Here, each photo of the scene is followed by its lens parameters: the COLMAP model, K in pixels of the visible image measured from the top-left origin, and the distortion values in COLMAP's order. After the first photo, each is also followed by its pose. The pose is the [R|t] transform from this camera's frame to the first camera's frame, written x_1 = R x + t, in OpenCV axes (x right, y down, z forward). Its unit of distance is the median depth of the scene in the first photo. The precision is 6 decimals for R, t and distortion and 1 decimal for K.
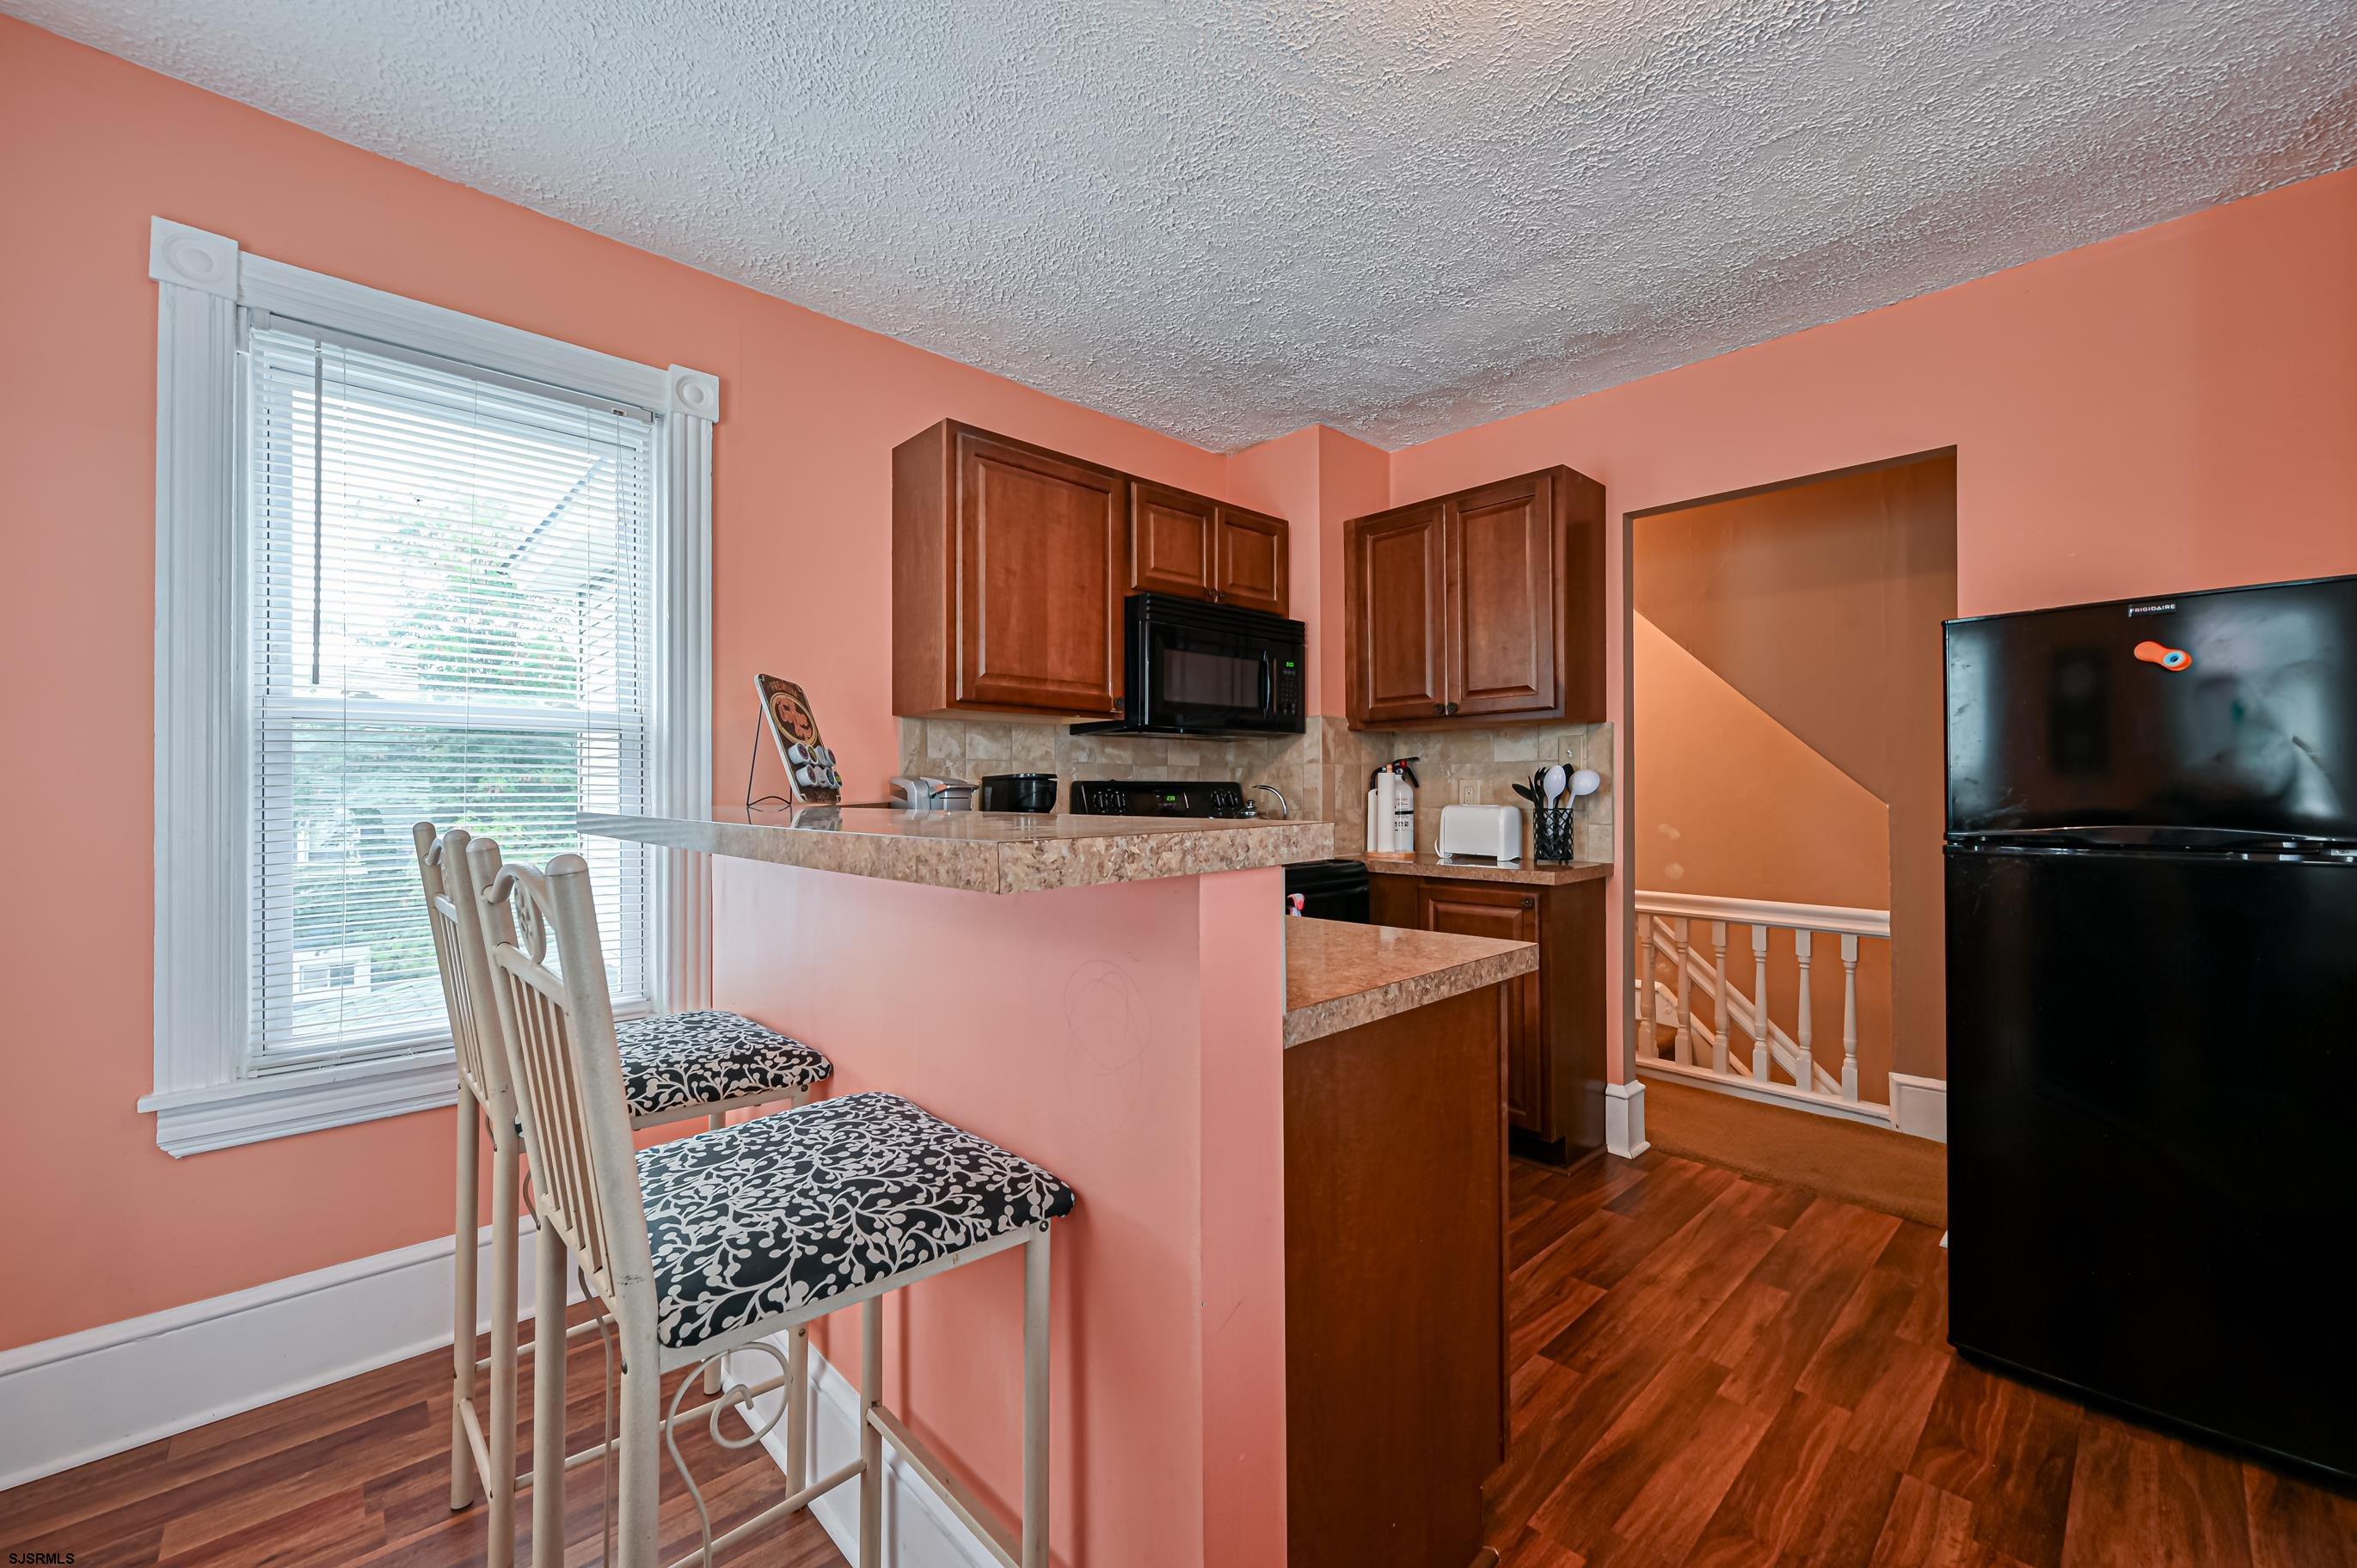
lens RADIAL K [[926.2, 0, 1178.7], [0, 926.2, 786.1], [0, 0, 1]] dist [-0.001709, 0.000380]
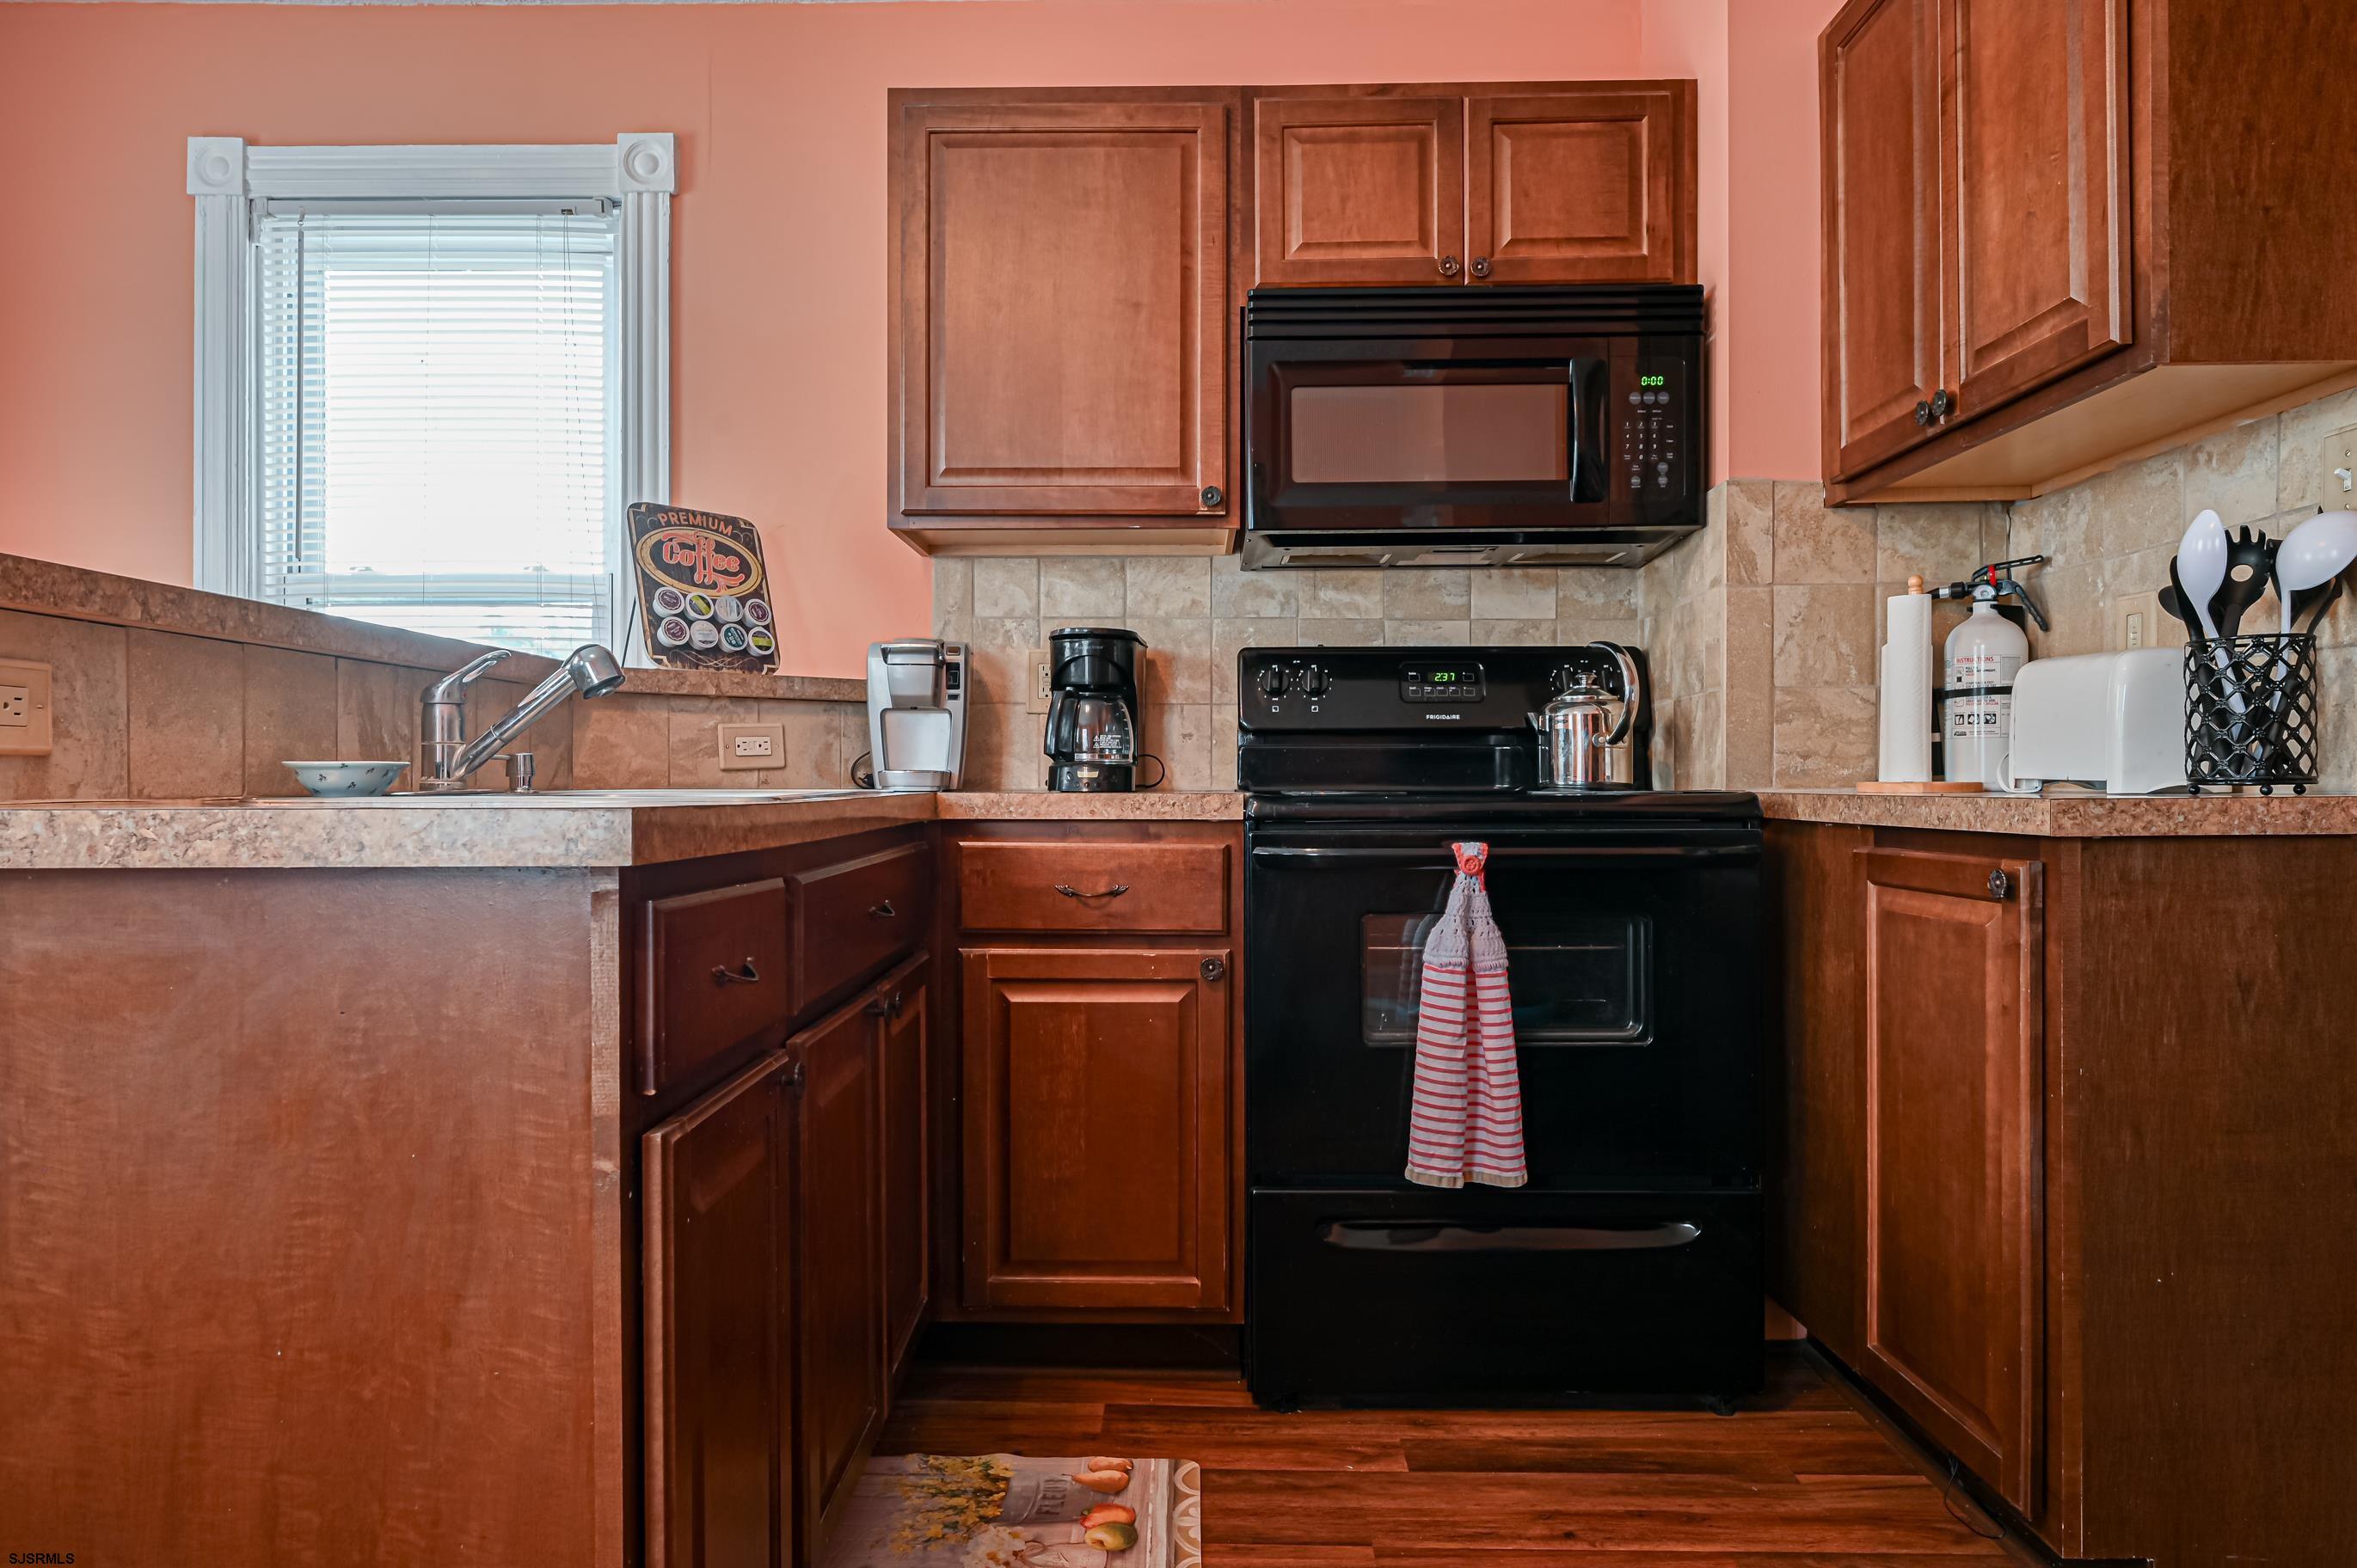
lens RADIAL K [[1427.7, 0, 1173.9], [0, 1427.7, 780.8], [0, 0, 1]] dist [0.002492, -0.001896]
pose [[0.715064, 0.001971, -0.699056, 0.533191], [0.002780, 0.999980, 0.005663, 0.079668], [0.699053, -0.005993, 0.715045, 0.360083]]
